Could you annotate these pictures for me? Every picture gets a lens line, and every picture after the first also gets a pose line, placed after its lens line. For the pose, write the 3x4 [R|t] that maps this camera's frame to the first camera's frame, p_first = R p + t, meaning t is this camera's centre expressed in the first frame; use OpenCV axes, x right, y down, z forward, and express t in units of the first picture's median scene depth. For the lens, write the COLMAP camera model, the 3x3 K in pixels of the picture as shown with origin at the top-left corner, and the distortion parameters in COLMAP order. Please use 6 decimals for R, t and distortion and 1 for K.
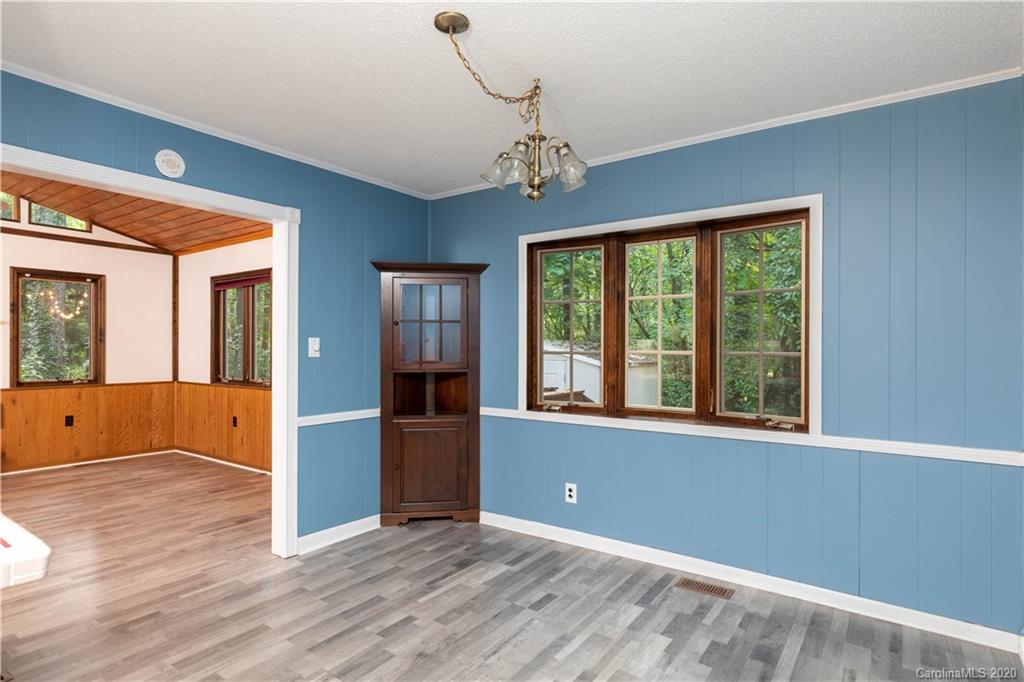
lens RADIAL K [[555.1, 0, 514.5], [0, 555.1, 347.5], [0, 0, 1]] dist [0.001737, 0.000968]
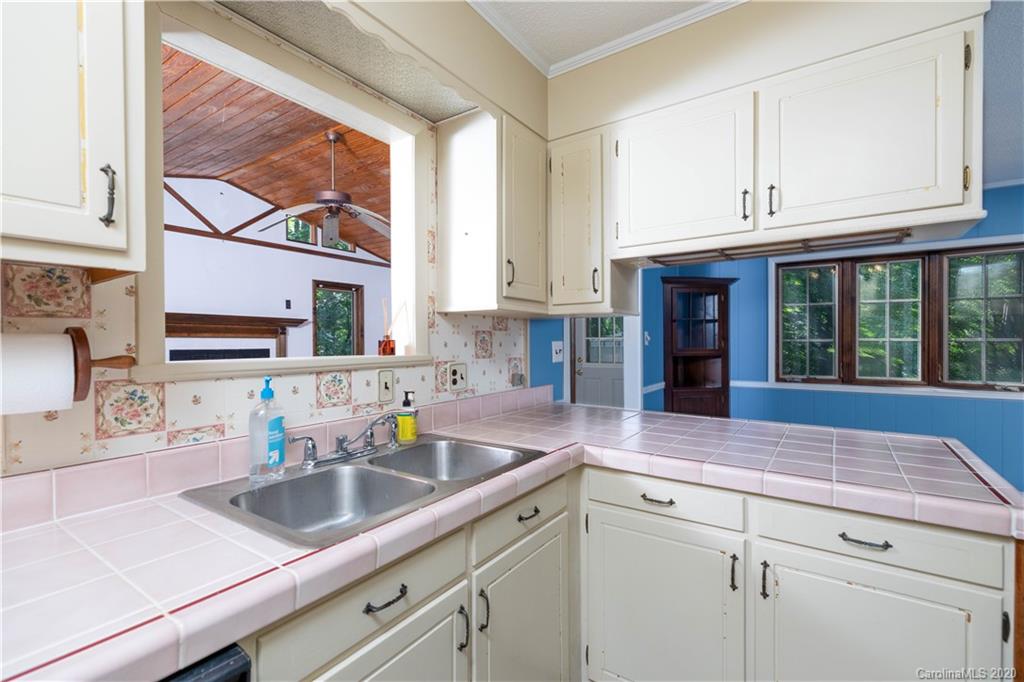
lens RADIAL K [[457.7, 0, 517.0], [0, 457.7, 344.0], [0, 0, 1]] dist [0.002193, 0.000559]
pose [[0.999542, -0.007209, 0.029401, -0.415389], [0.007016, 0.999953, 0.006680, 0.002613], [-0.029448, -0.006471, 0.999545, -0.086093]]
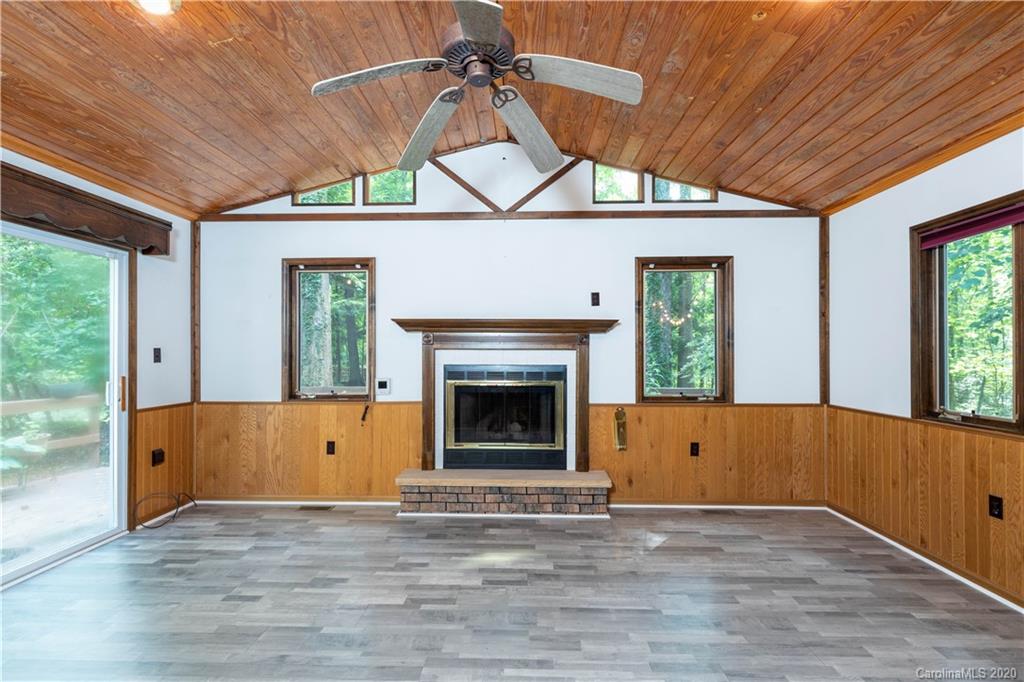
lens RADIAL K [[464.1, 0, 510.0], [0, 464.1, 351.0], [0, 0, 1]] dist [0.001833, 0.000348]
pose [[0.551382, -0.008973, -0.834205, -0.392574], [0.003367, 0.999958, -0.008530, 0.000325], [0.834246, 0.001895, 0.551389, 0.418993]]
